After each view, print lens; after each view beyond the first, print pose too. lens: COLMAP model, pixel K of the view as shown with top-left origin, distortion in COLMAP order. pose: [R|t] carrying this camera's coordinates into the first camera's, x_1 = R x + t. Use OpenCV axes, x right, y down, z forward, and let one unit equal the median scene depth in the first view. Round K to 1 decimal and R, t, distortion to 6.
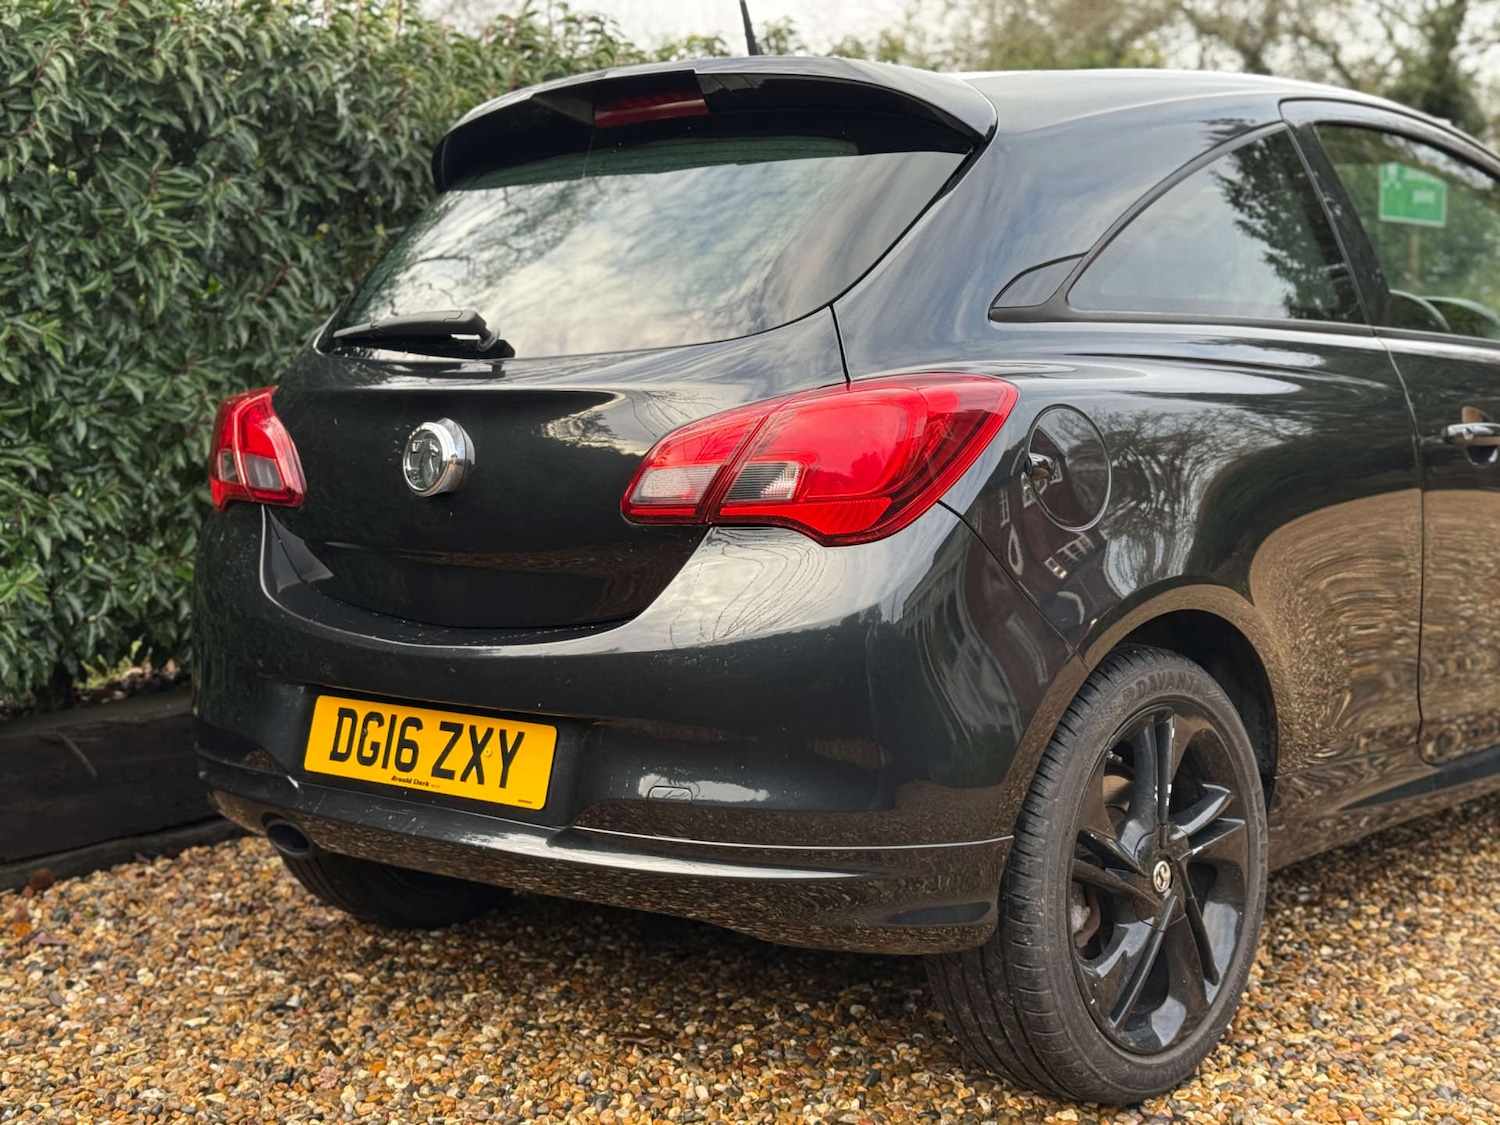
lens RADIAL K [[2026.1, 0, 750.6], [0, 2026.1, 570.4], [0, 0, 1]] dist [0.192829, -0.385370]
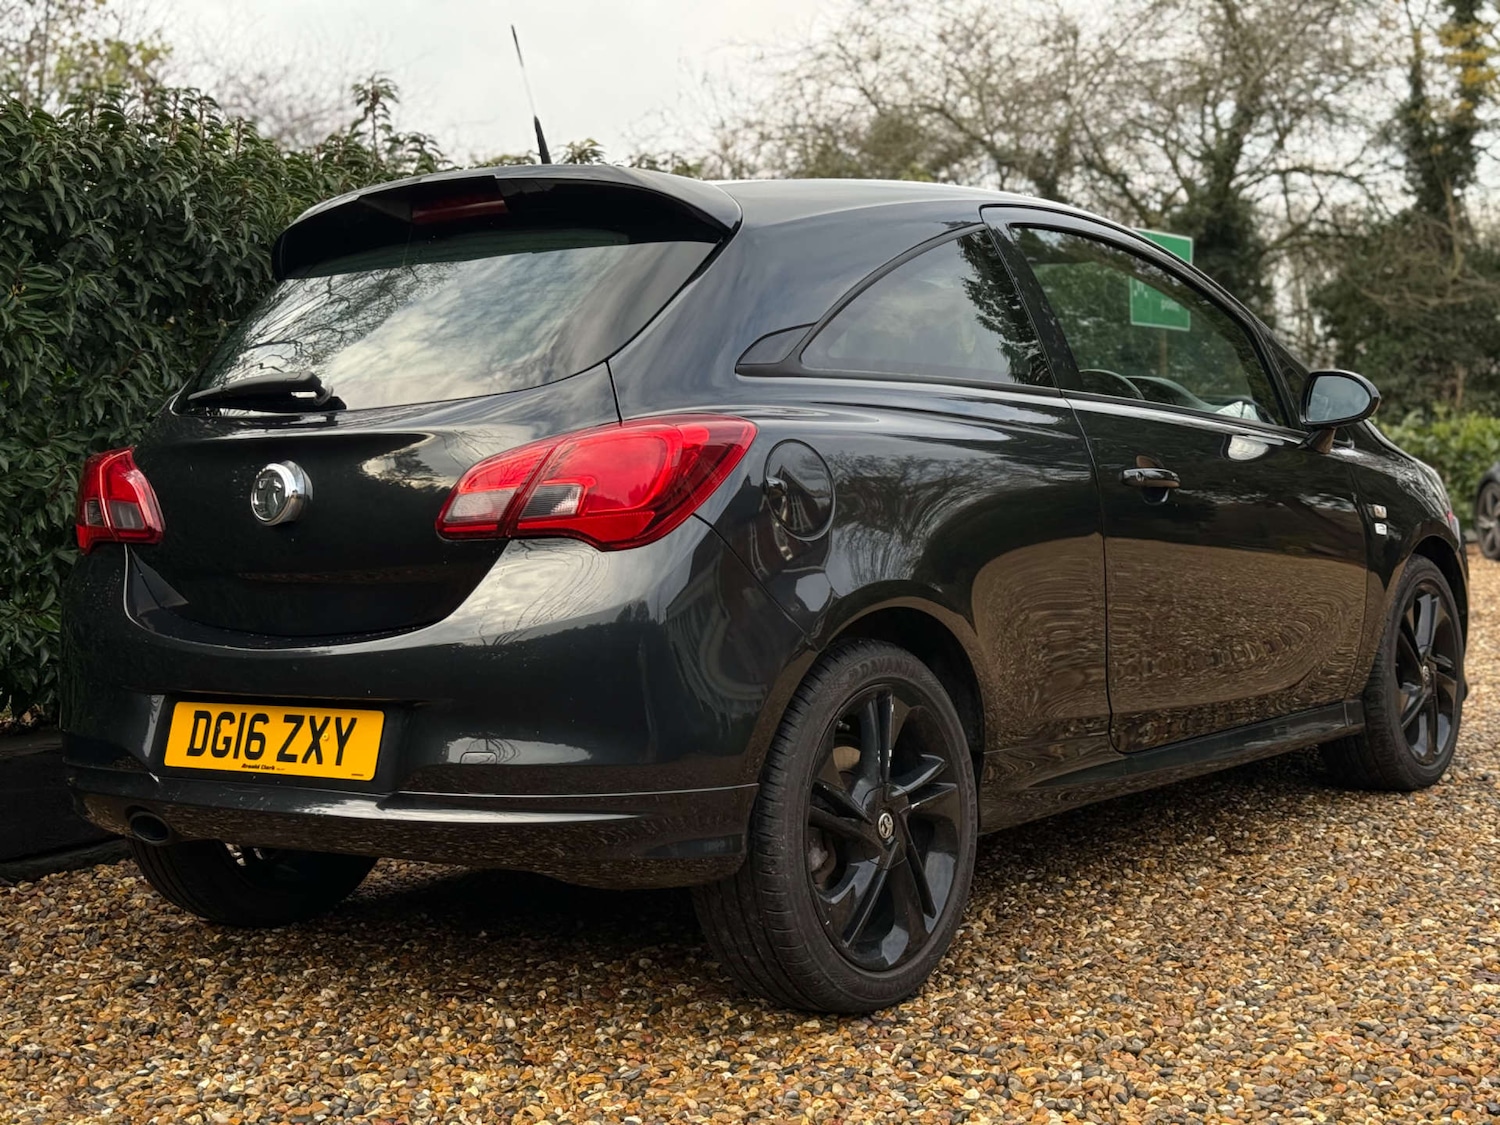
lens RADIAL K [[2026.1, 0, 750.6], [0, 2026.1, 570.4], [0, 0, 1]] dist [0.192829, -0.385370]
pose [[0.996643, -0.014287, 0.080609, 0.020857], [0.019068, 0.998084, -0.058855, 0.058250], [-0.079614, 0.060194, 0.995007, -0.188062]]
